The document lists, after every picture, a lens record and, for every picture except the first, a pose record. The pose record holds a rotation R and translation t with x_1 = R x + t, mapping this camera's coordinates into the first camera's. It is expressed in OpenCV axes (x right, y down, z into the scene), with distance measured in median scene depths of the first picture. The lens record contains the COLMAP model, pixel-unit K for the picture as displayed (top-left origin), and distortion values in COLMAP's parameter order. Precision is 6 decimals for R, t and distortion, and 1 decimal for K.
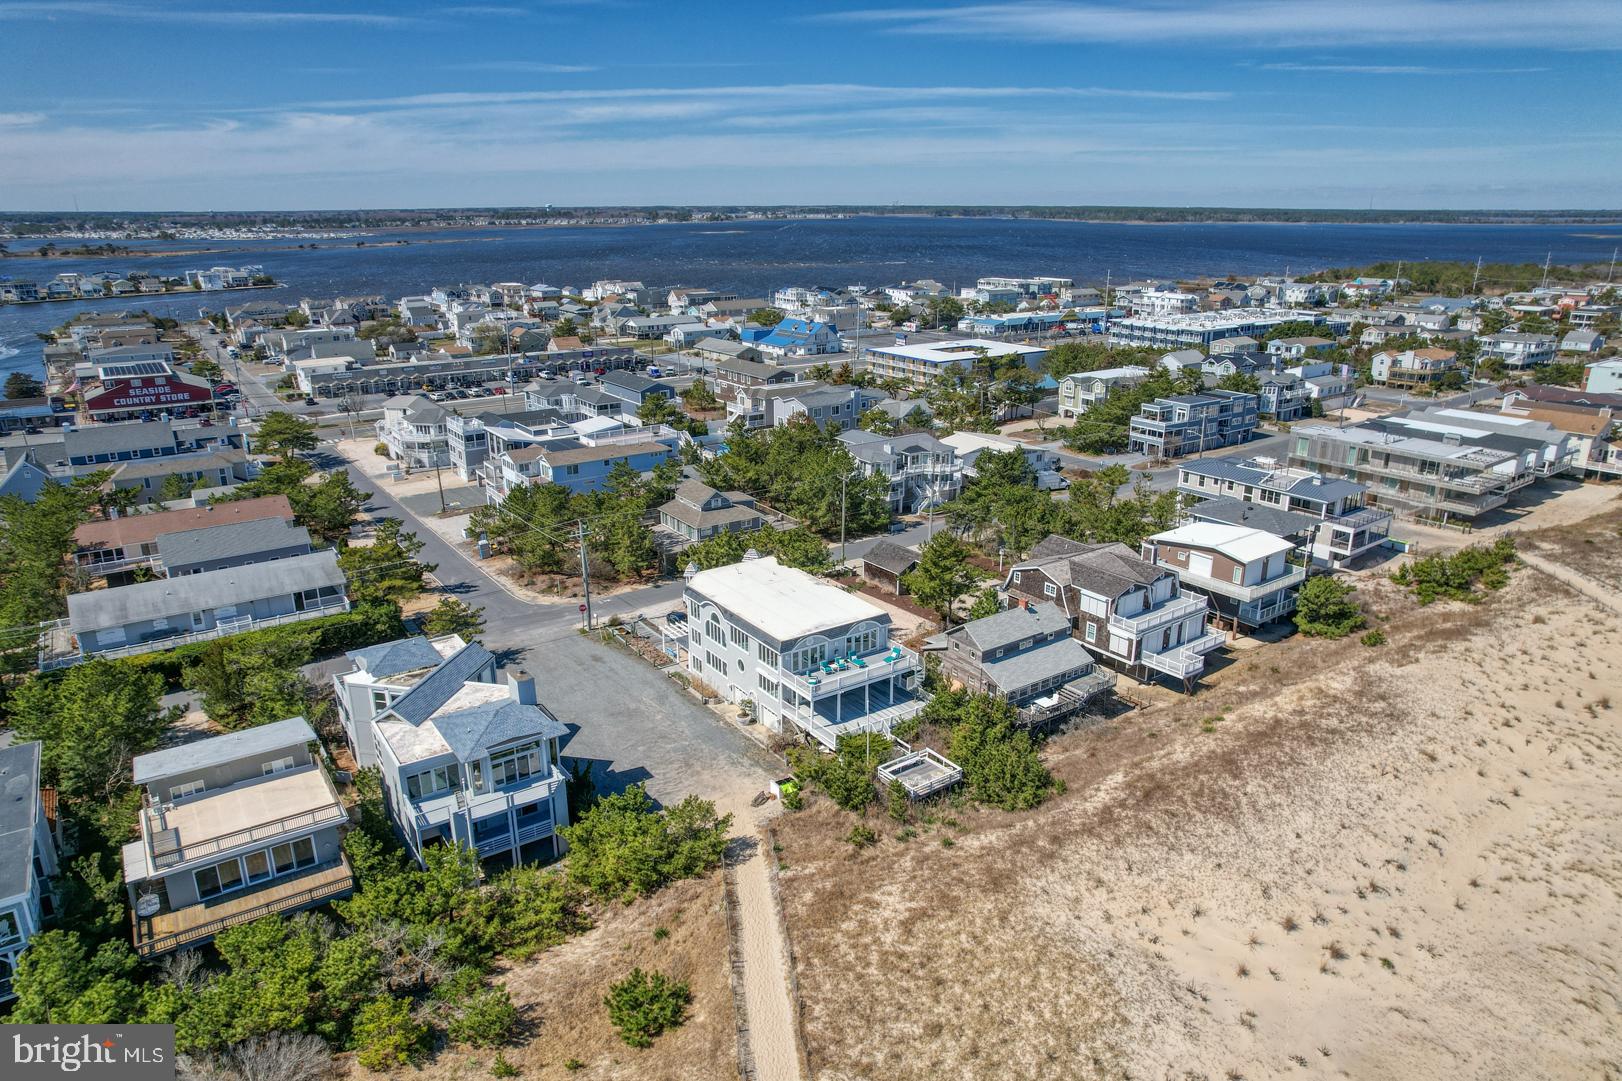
lens RADIAL K [[1057.3, 0, 812.5], [0, 1057.3, 550.5], [0, 0, 1]] dist [-0.069686, 0.057688]
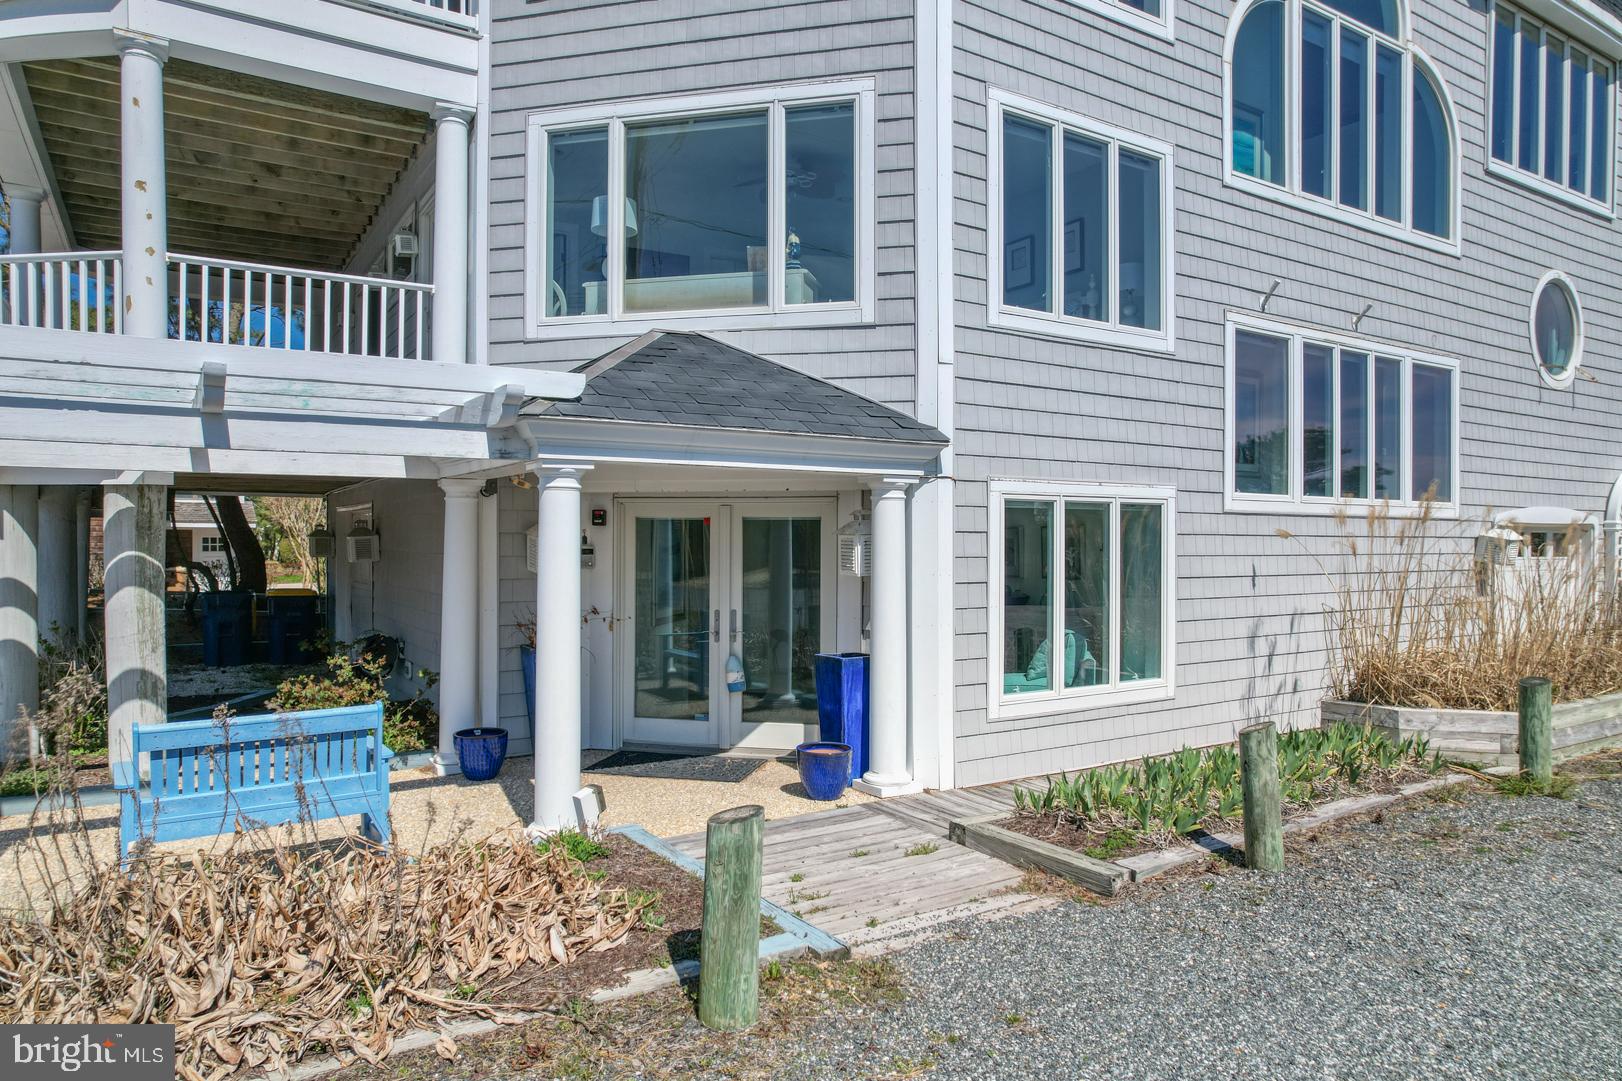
lens RADIAL K [[1057.3, 0, 799.0], [0, 1057.3, 541.5], [0, 0, 1]] dist [-0.069686, 0.057688]
pose [[0.042809, -0.001772, 0.999082, -0.190828], [0.314282, 0.949256, -0.011783, 0.098116], [-0.948364, 0.314498, 0.041193, 1.015459]]
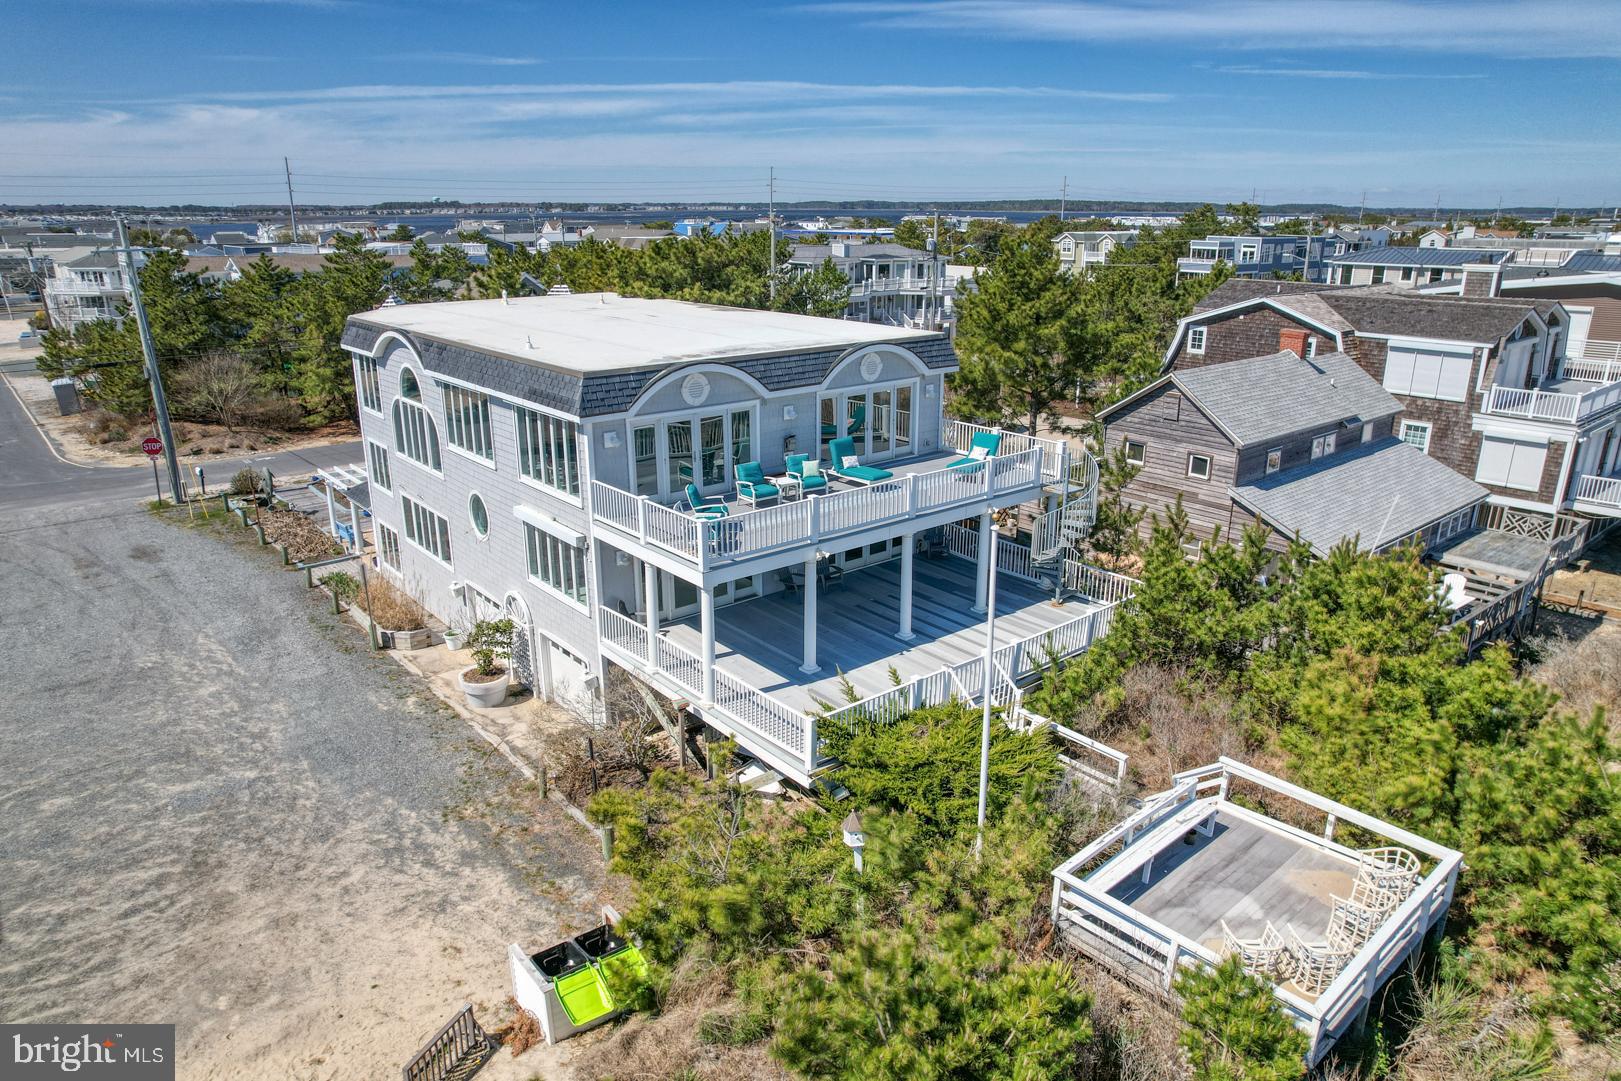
lens RADIAL K [[1056.6, 0, 810.9], [0, 1056.6, 546.6], [0, 0, 1]] dist [-0.069686, 0.057688]
pose [[0.996137, -0.026131, 0.083829, 0.002968], [0.026982, 0.999595, -0.009038, 0.114598], [-0.083559, 0.011265, 0.996439, 0.633993]]
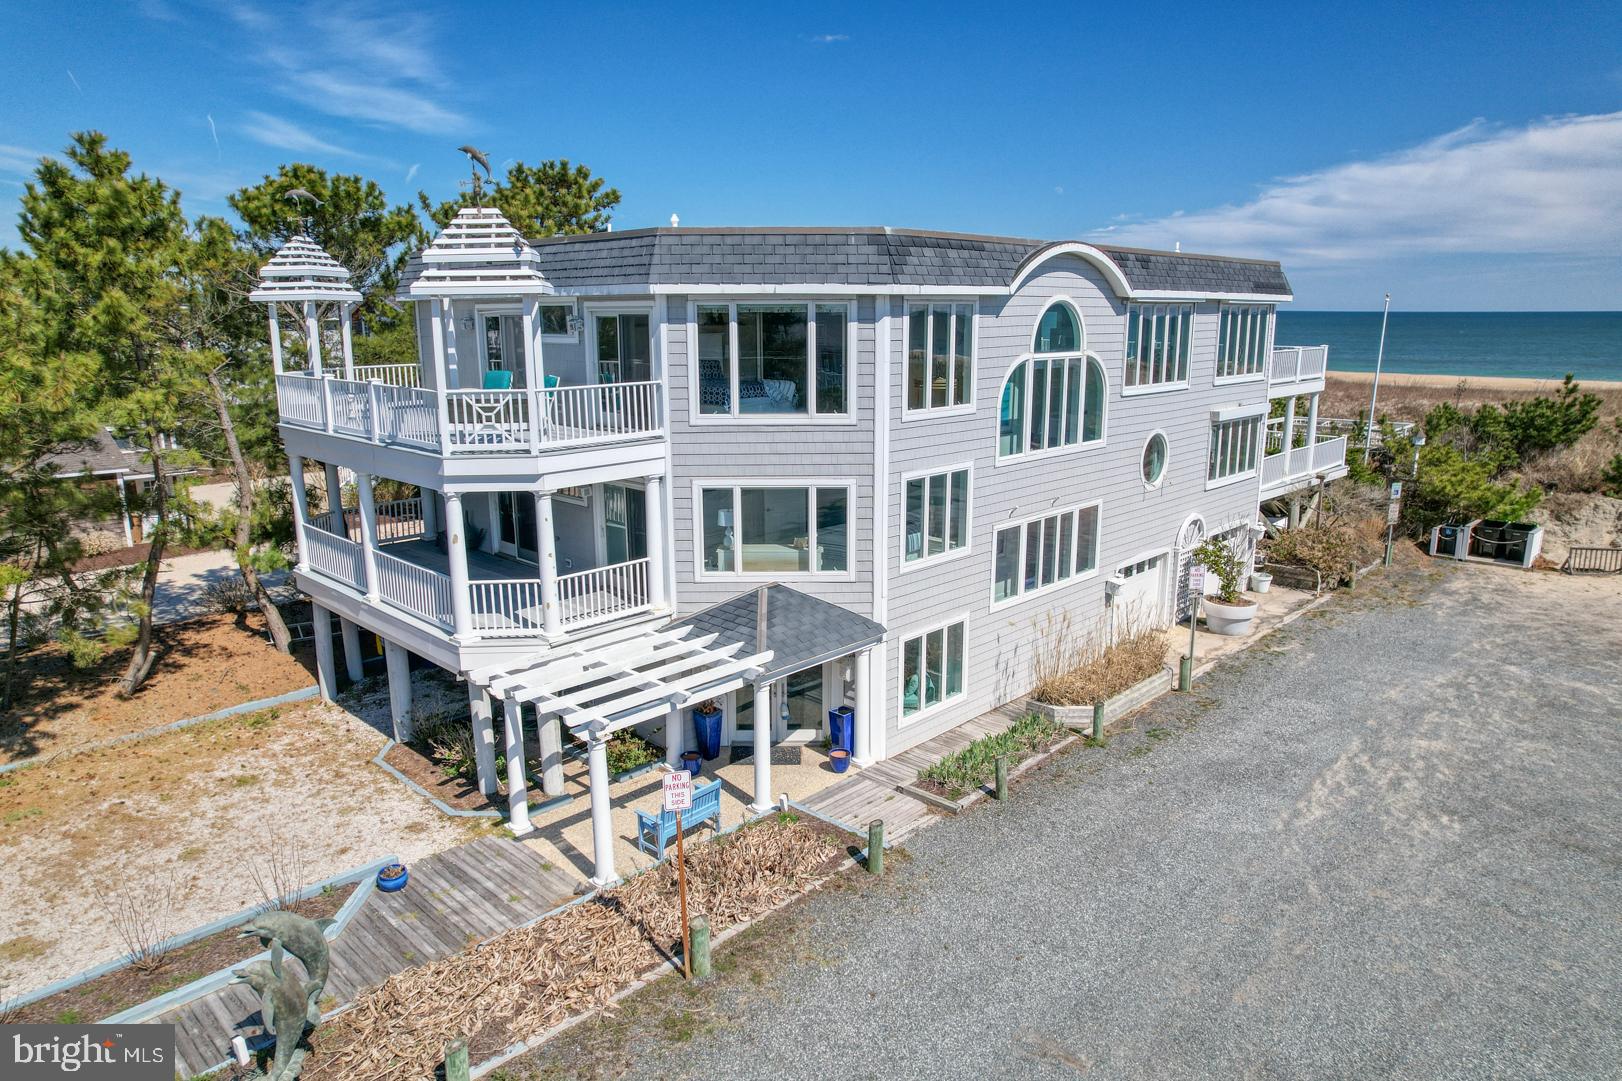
lens RADIAL K [[1057.3, 0, 807.4], [0, 1057.3, 549.3], [0, 0, 1]] dist [-0.069686, 0.057688]
pose [[-0.186890, -0.217824, 0.957927, -0.283038], [0.317488, 0.909388, 0.268728, 0.029819], [-0.929663, 0.354353, -0.100799, 1.032023]]
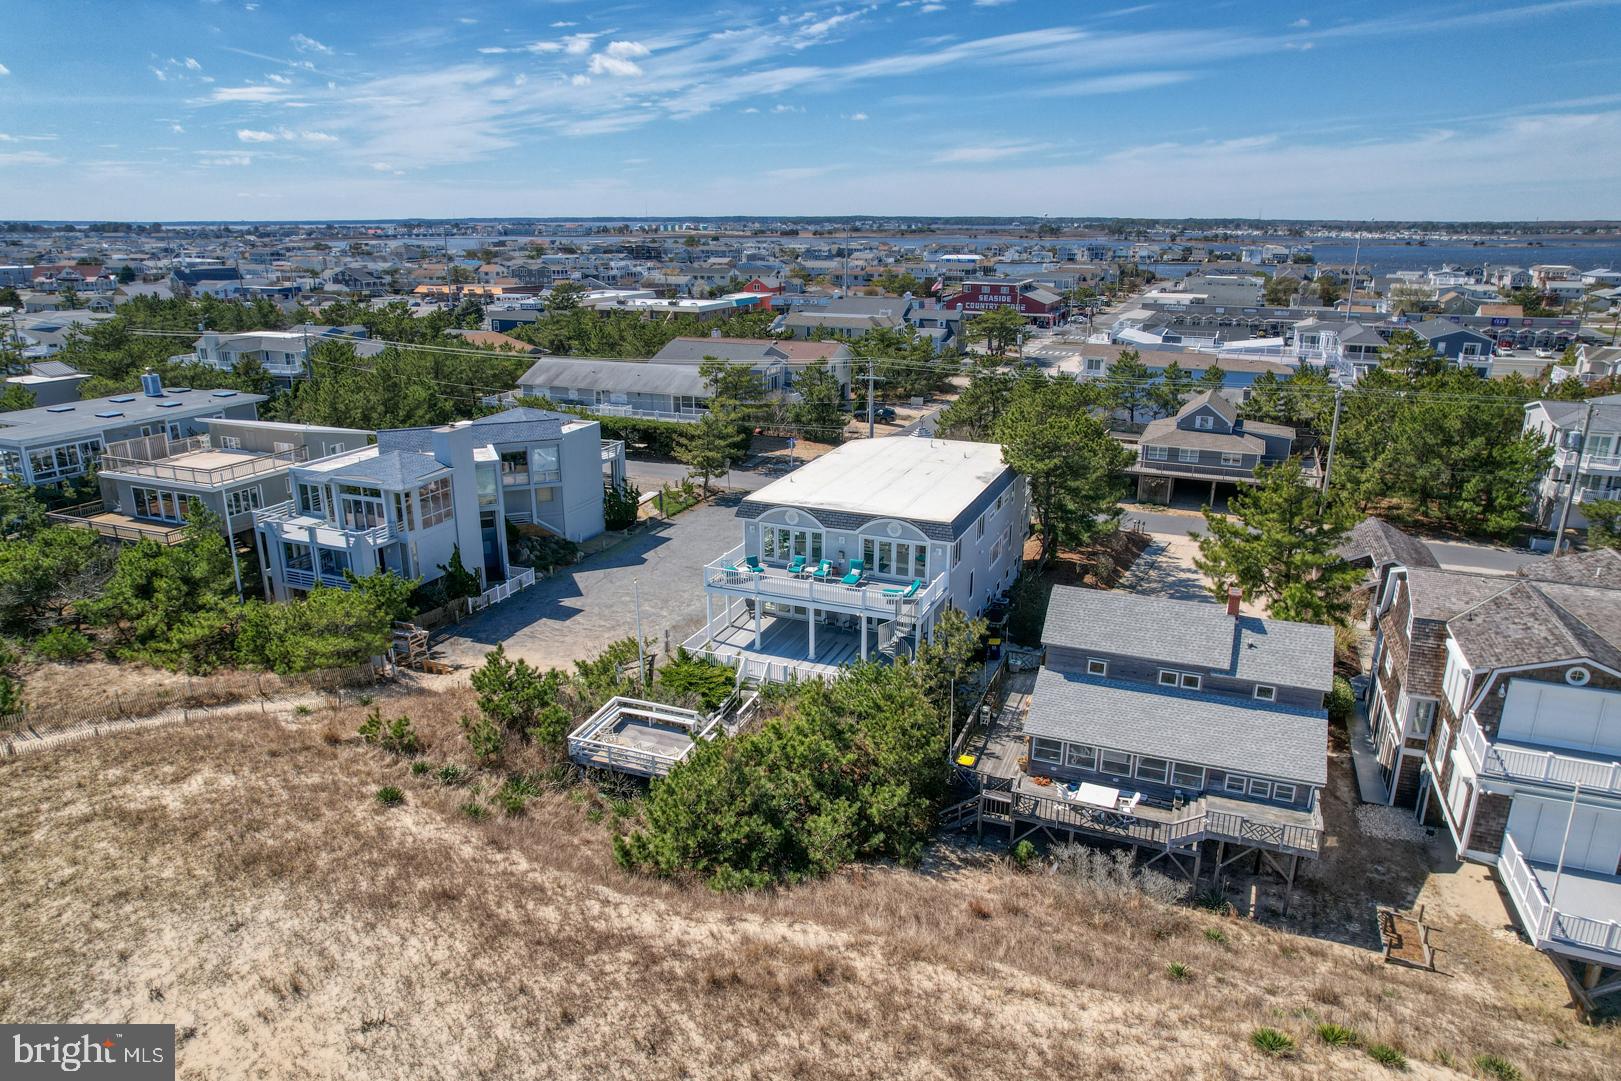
lens RADIAL K [[1056.6, 0, 799.0], [0, 1056.6, 564.2], [0, 0, 1]] dist [-0.069686, 0.057688]
pose [[0.532996, 0.268746, -0.802304, 0.435571], [-0.270163, 0.952637, 0.139624, 0.022461], [0.801827, 0.142334, 0.580357, 0.572914]]
